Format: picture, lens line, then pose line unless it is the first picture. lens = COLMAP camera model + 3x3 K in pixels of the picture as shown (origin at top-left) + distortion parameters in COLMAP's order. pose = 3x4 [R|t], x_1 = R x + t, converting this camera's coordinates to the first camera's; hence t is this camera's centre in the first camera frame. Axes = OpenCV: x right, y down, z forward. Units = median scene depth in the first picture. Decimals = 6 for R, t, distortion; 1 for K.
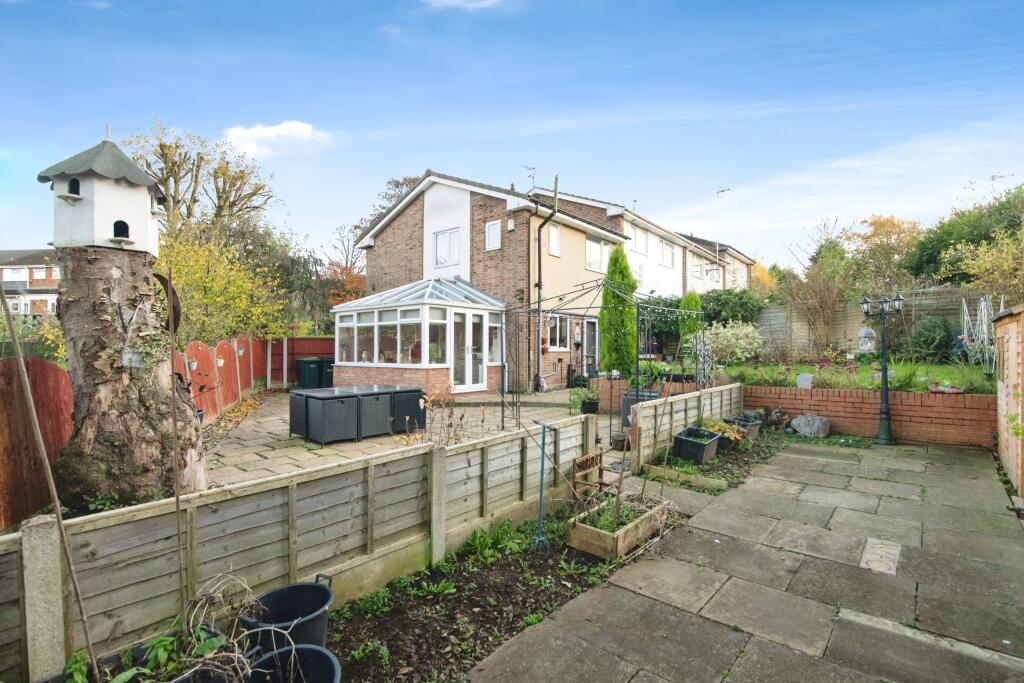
lens RADIAL K [[467.3, 0, 506.2], [0, 467.3, 364.3], [0, 0, 1]] dist [-0.015403, -0.000276]
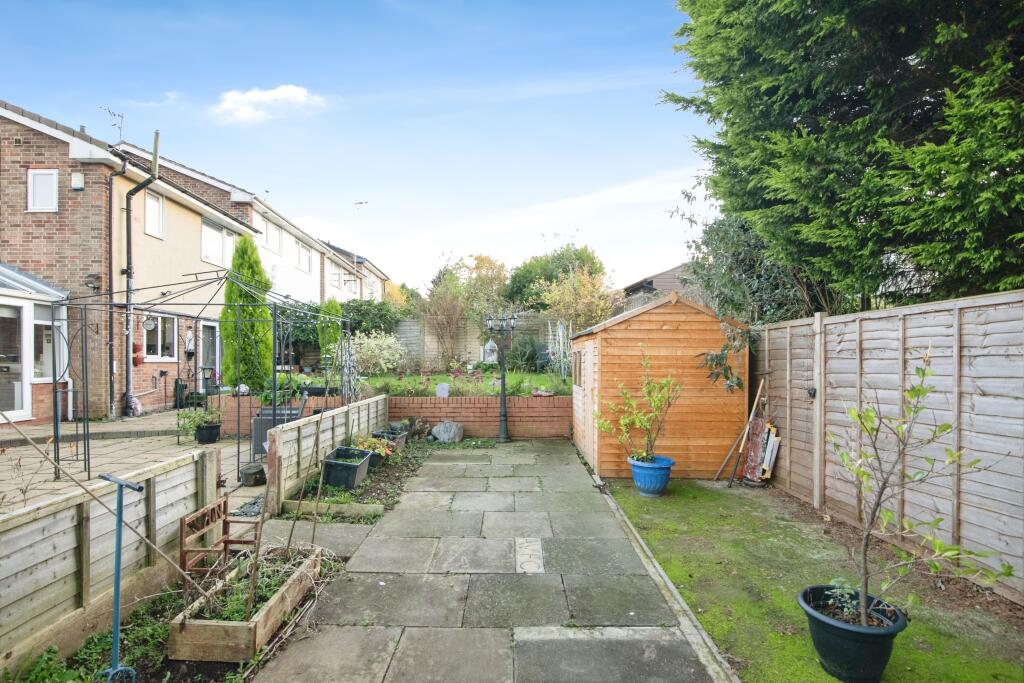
lens RADIAL K [[467.3, 0, 506.2], [0, 467.3, 364.3], [0, 0, 1]] dist [-0.015403, -0.000276]
pose [[0.732599, -0.000100, 0.680660, 0.021937], [0.016345, 0.999714, -0.017445, -0.002519], [-0.680464, 0.023906, 0.732392, 0.119332]]
